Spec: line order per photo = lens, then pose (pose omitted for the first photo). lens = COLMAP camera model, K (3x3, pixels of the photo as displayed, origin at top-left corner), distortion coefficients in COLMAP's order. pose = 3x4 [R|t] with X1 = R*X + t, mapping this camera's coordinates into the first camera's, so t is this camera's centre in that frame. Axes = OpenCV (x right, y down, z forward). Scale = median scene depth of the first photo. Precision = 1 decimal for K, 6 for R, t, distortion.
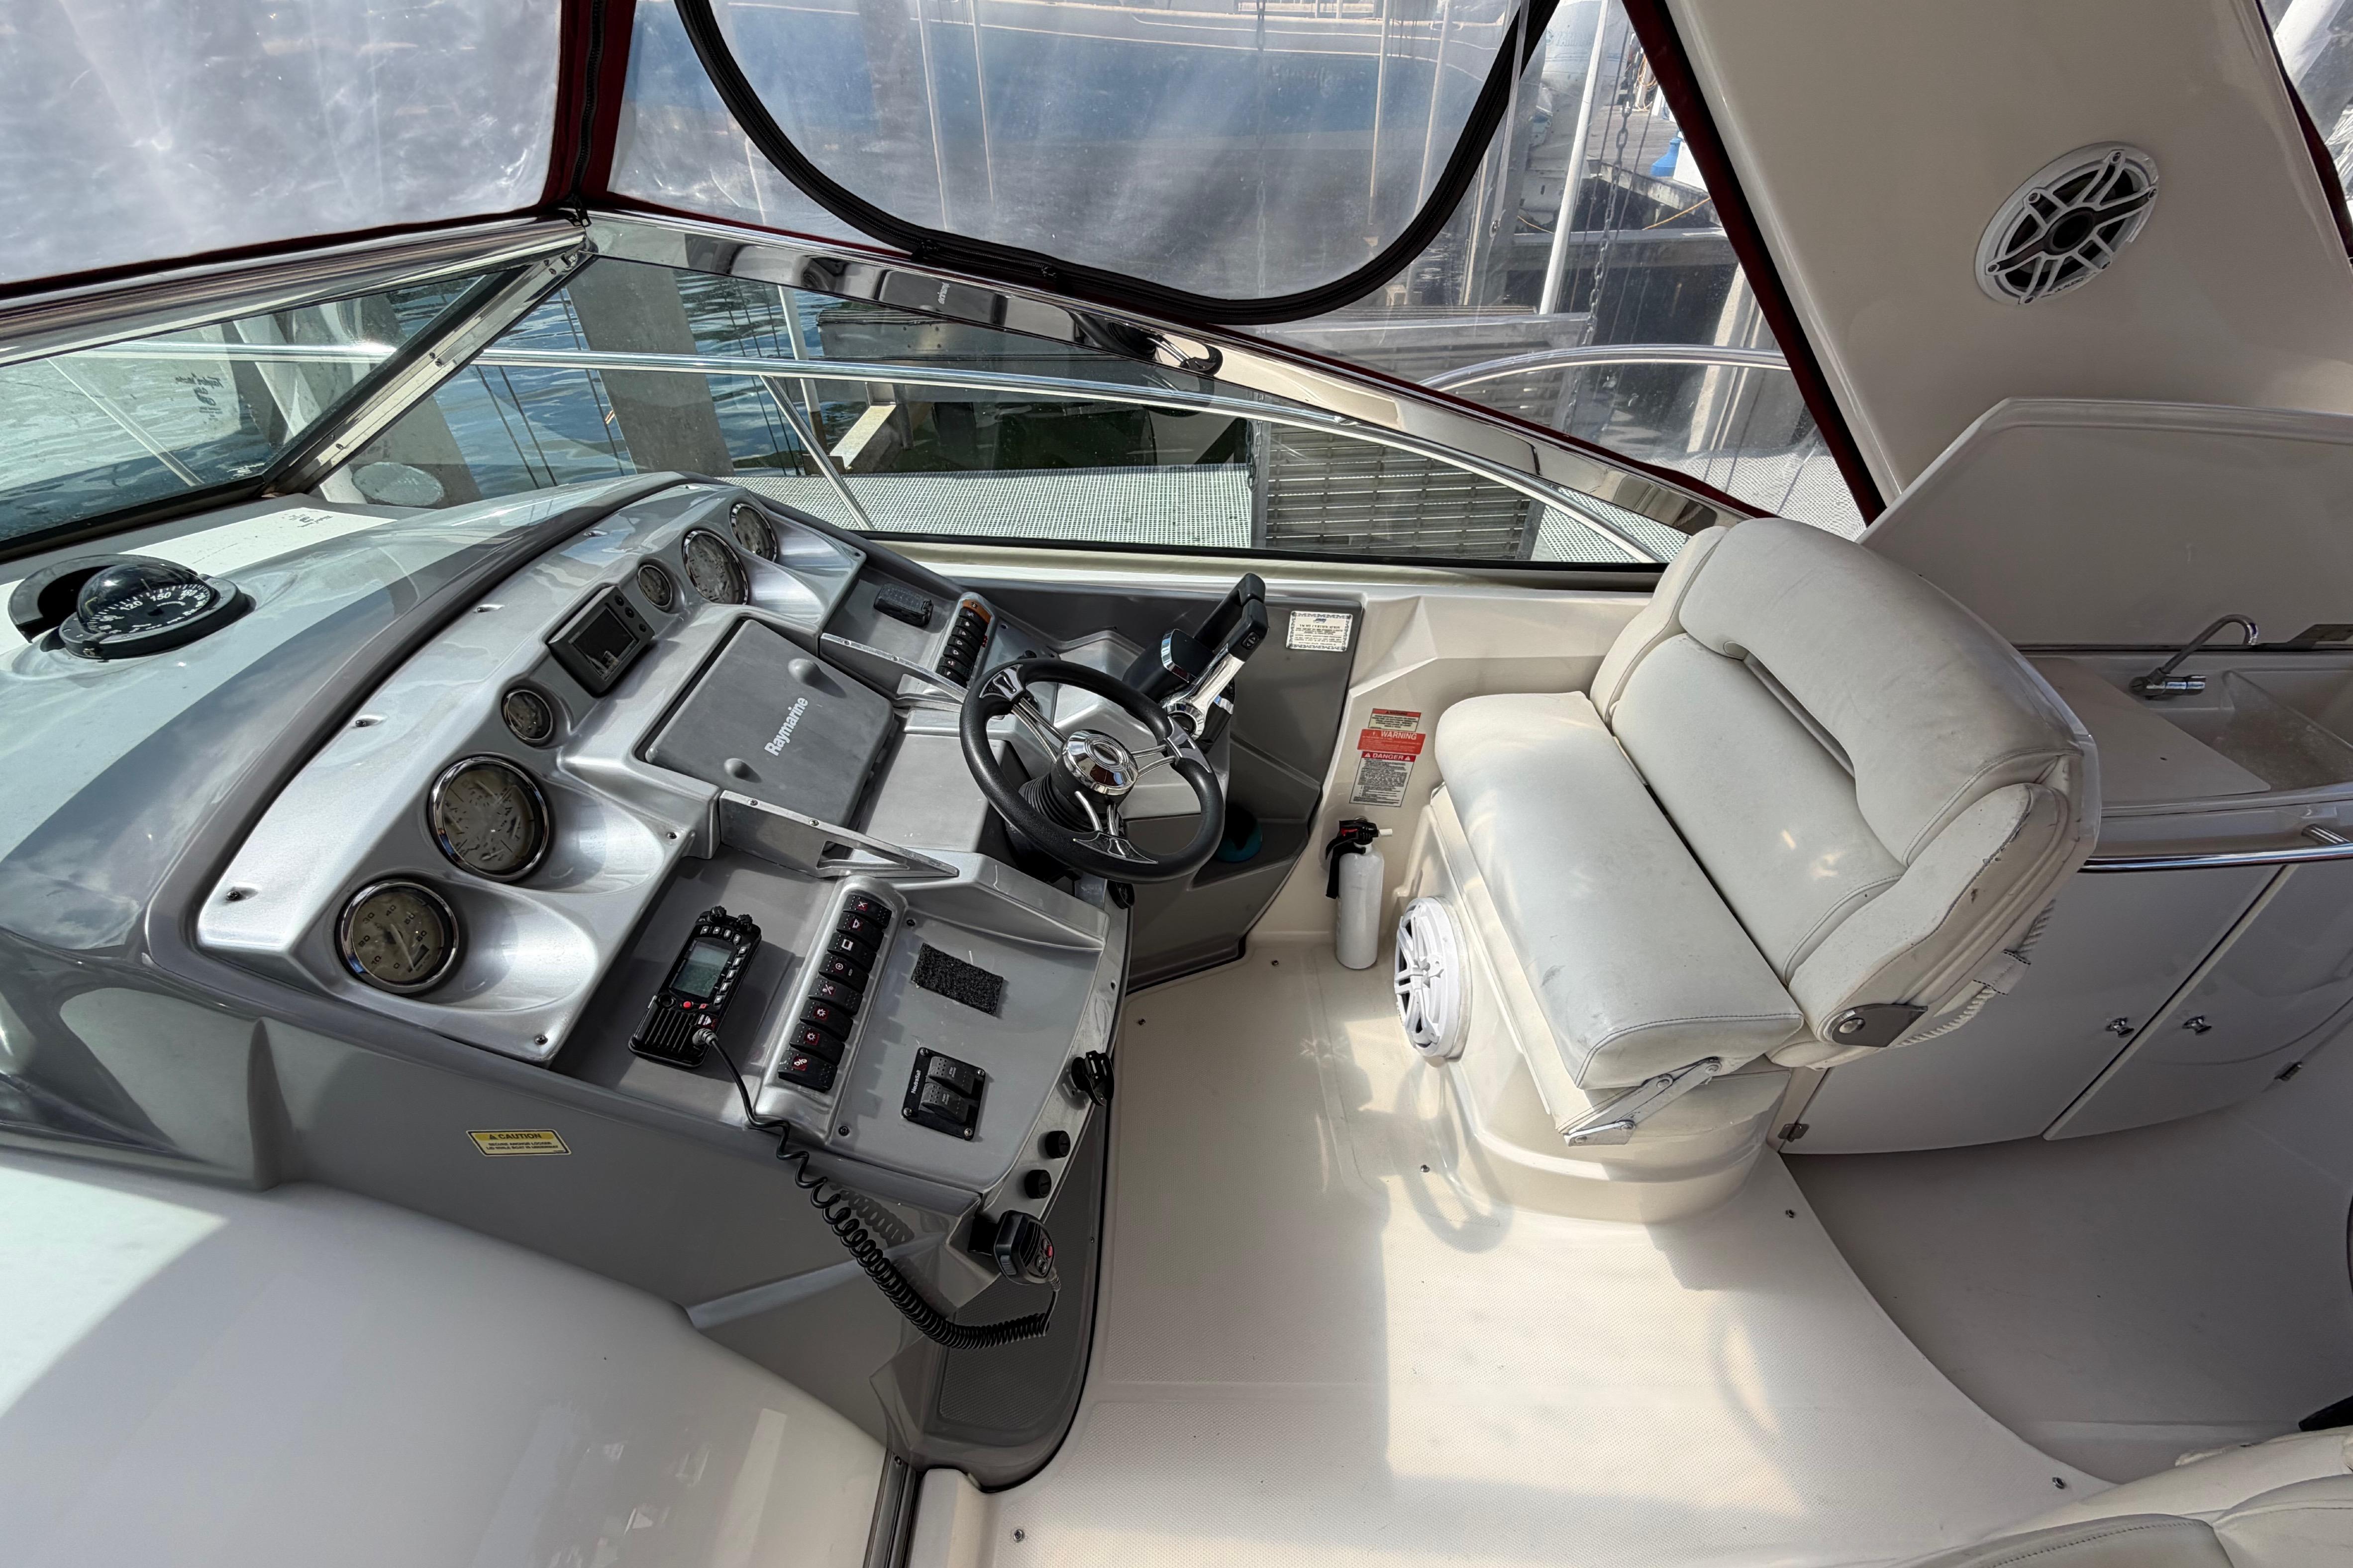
lens RADIAL K [[939.5, 0, 1171.4], [0, 939.5, 777.9], [0, 0, 1]] dist [0.000096, 0.000223]
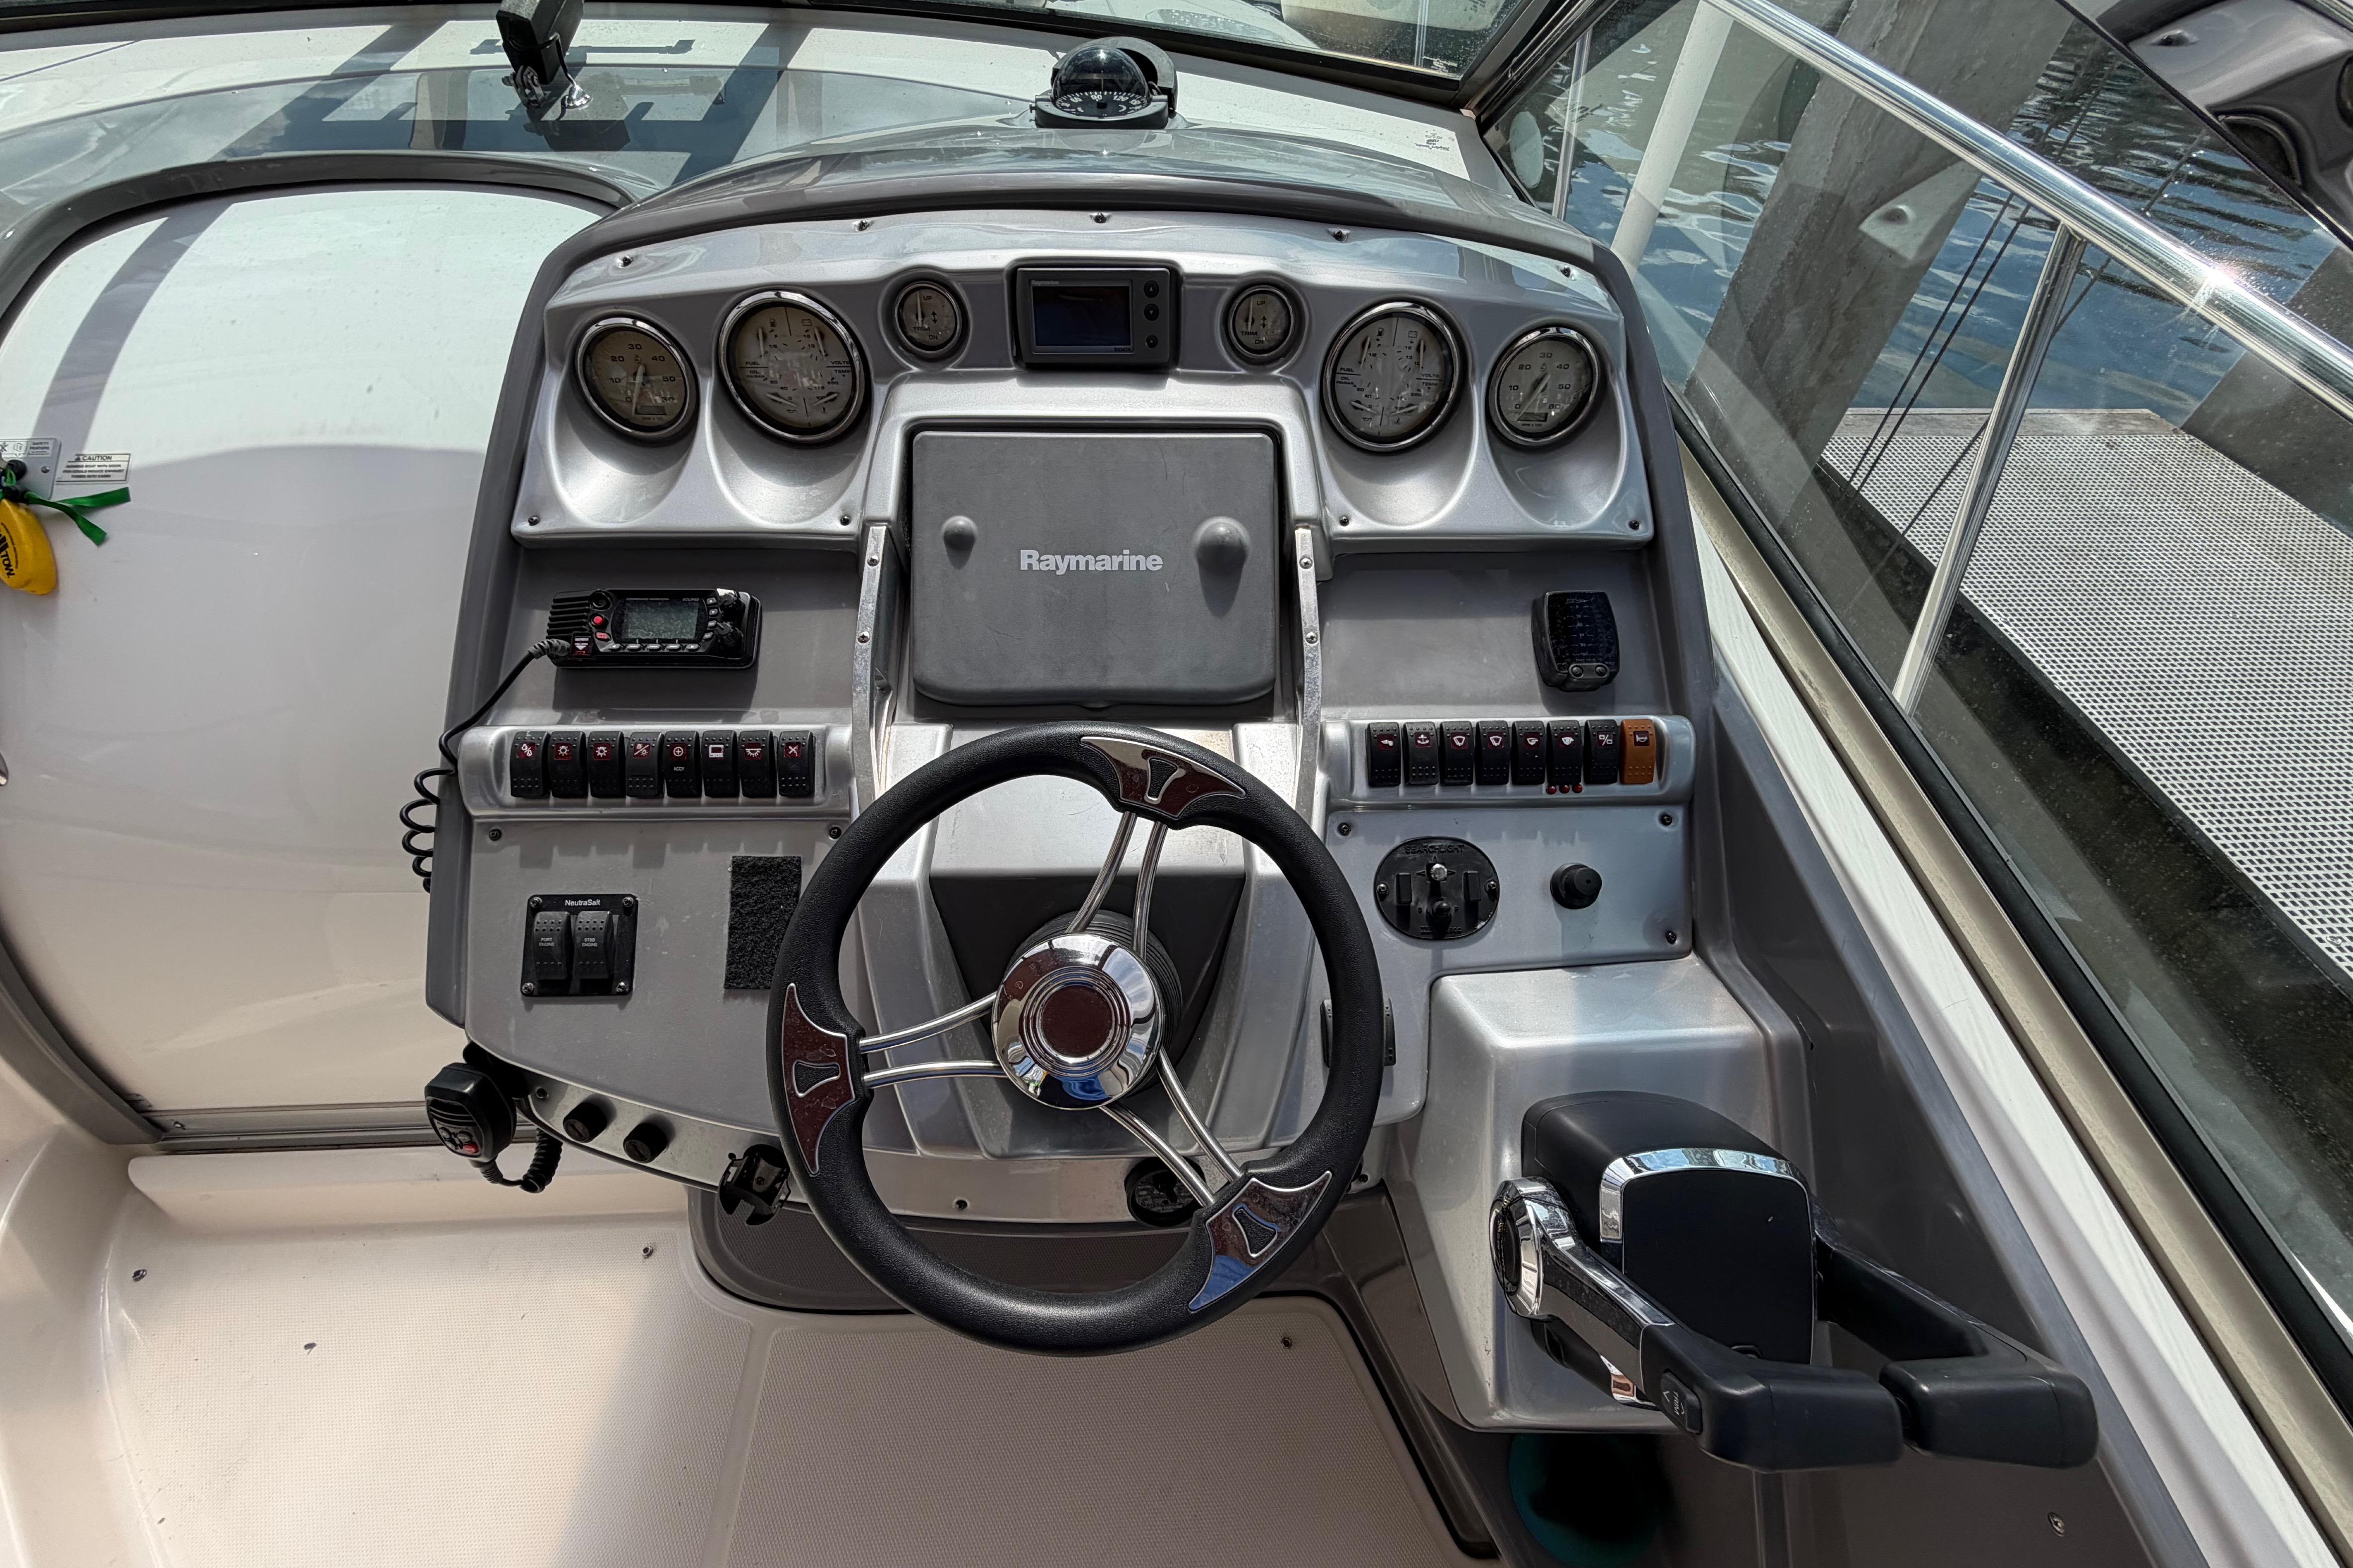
lens RADIAL K [[946.9, 0, 1176.5], [0, 946.9, 784.0], [0, 0, 1]] dist [0.000002, -0.000233]
pose [[0.044608, 0.754770, -0.654472, 0.148801], [-0.632930, 0.528217, 0.566027, -0.379365], [0.772923, 0.388985, 0.501279, 0.747582]]
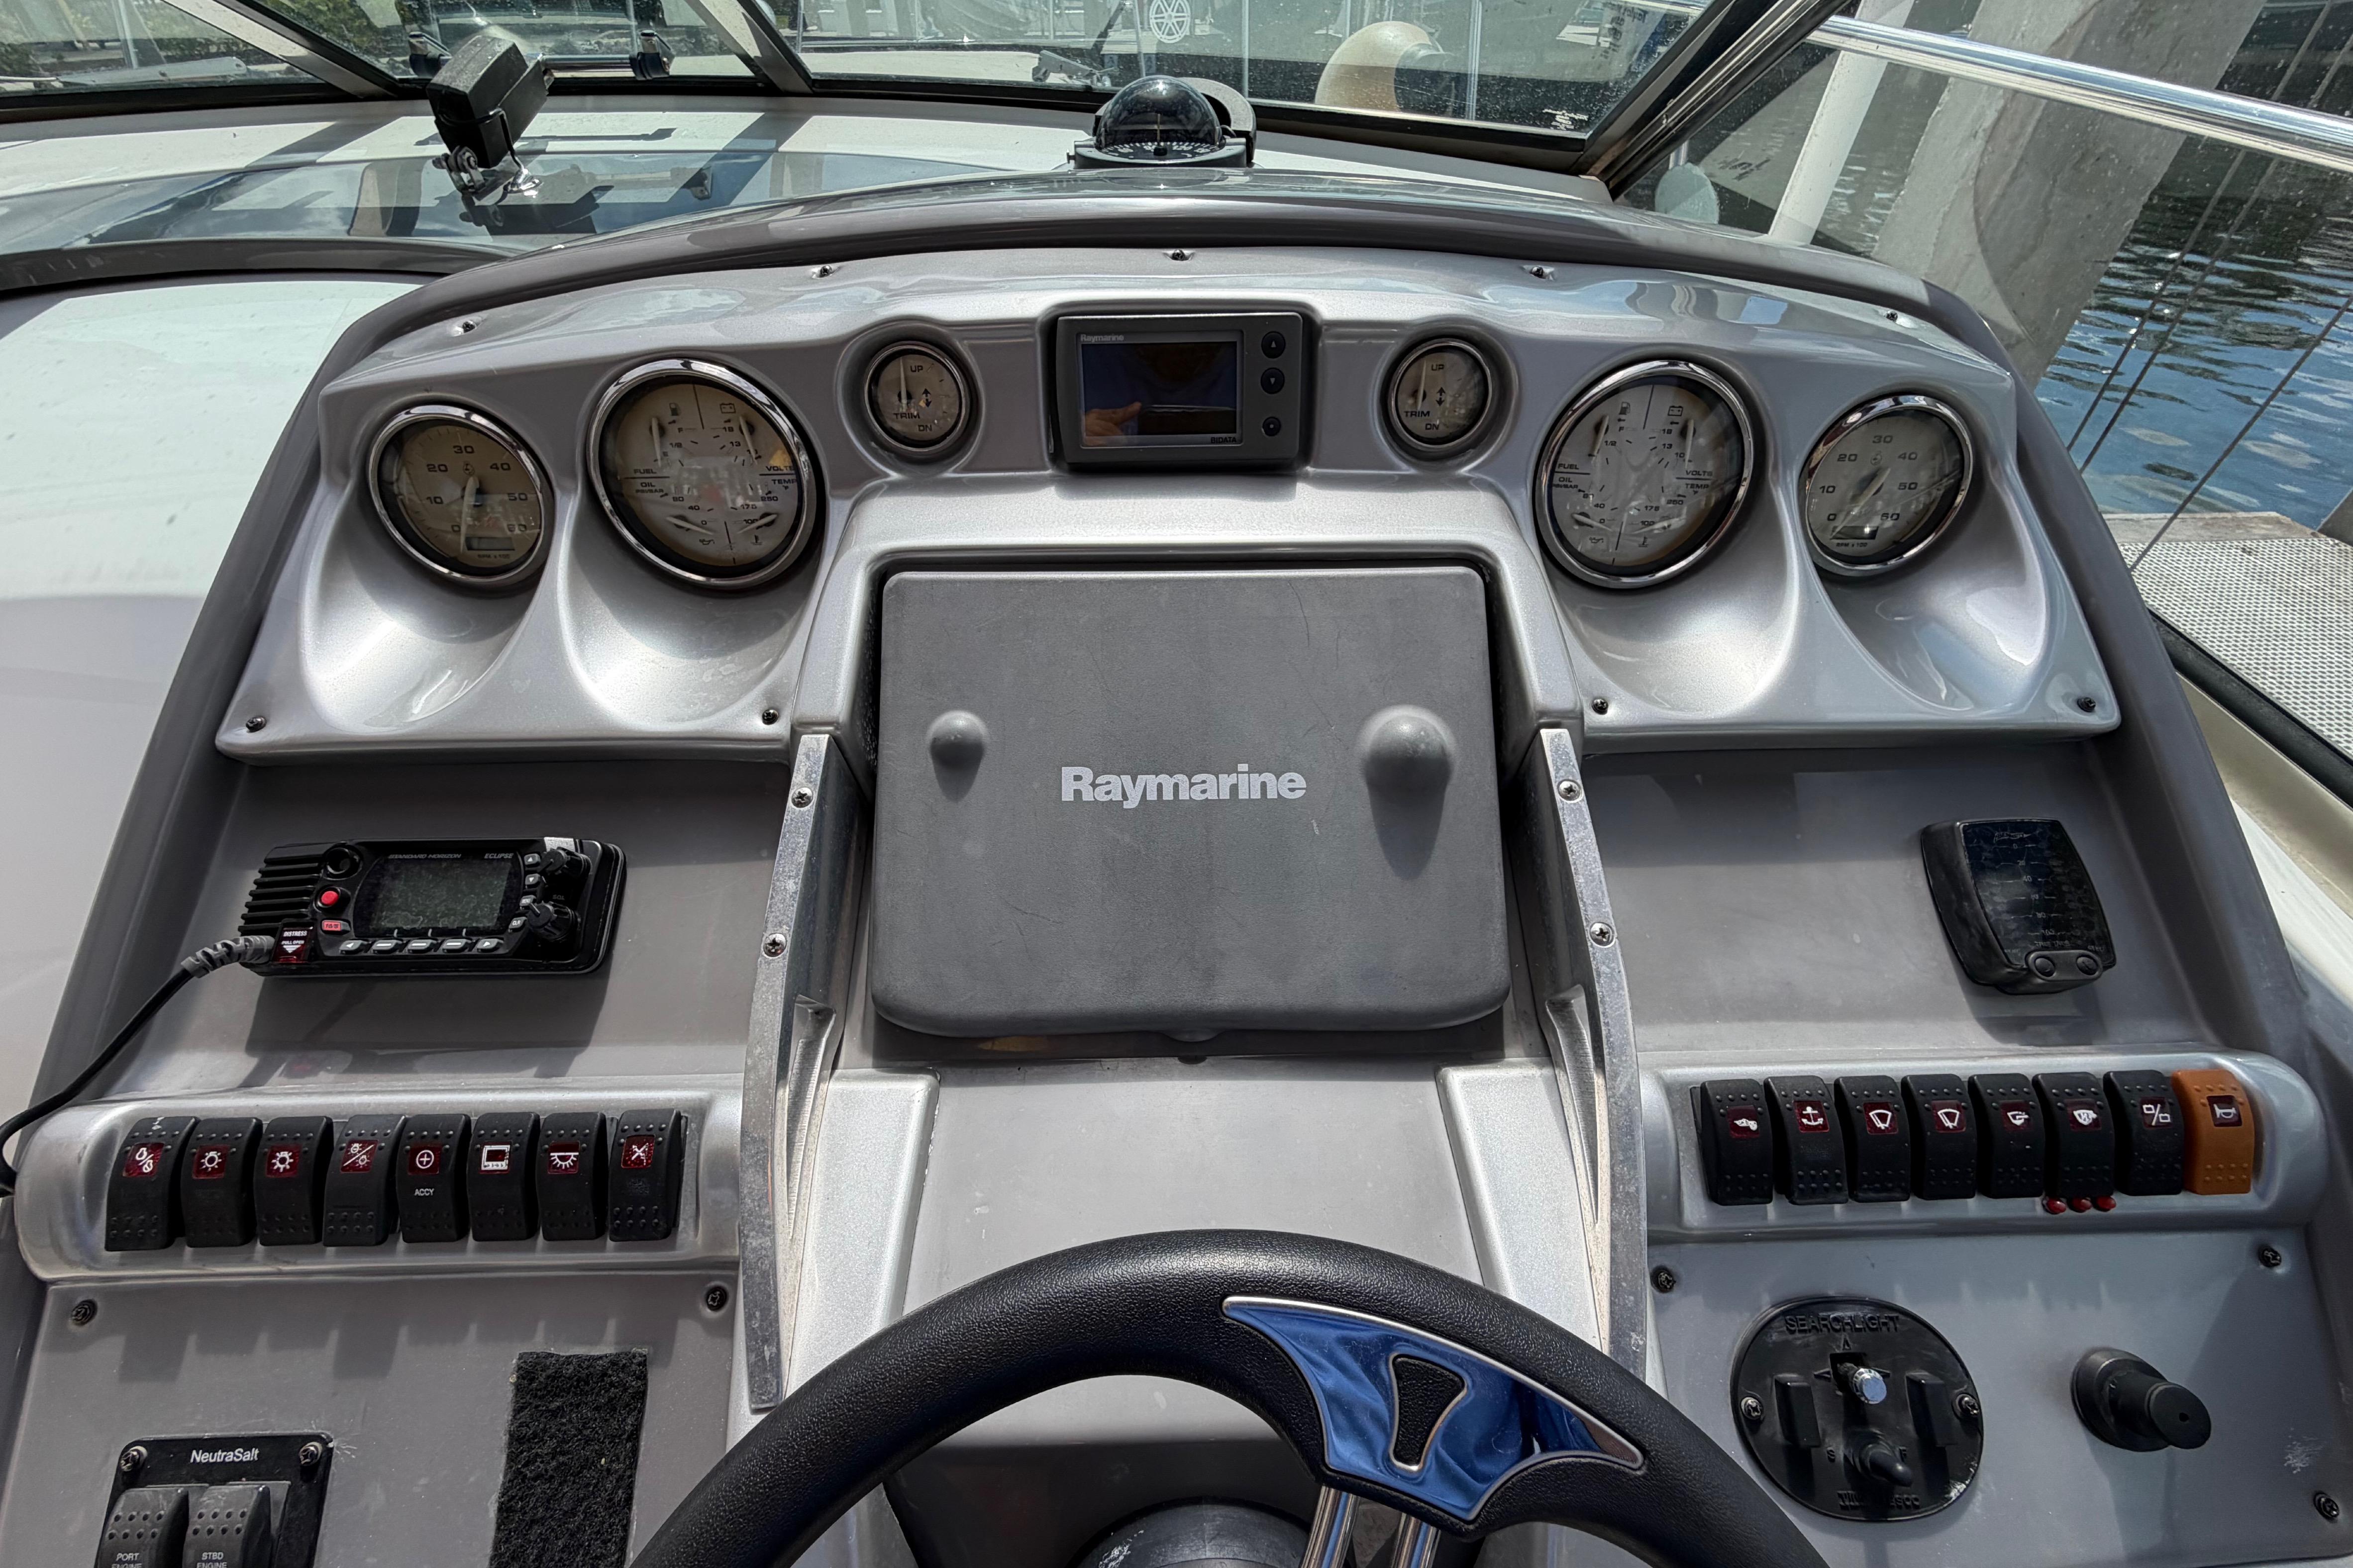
lens RADIAL K [[939.5, 0, 1171.4], [0, 939.5, 777.9], [0, 0, 1]] dist [0.000096, 0.000223]
pose [[0.037628, 0.672124, -0.739482, -0.120431], [-0.617014, 0.597723, 0.511881, -0.245097], [0.786052, 0.437010, 0.437200, 0.800387]]
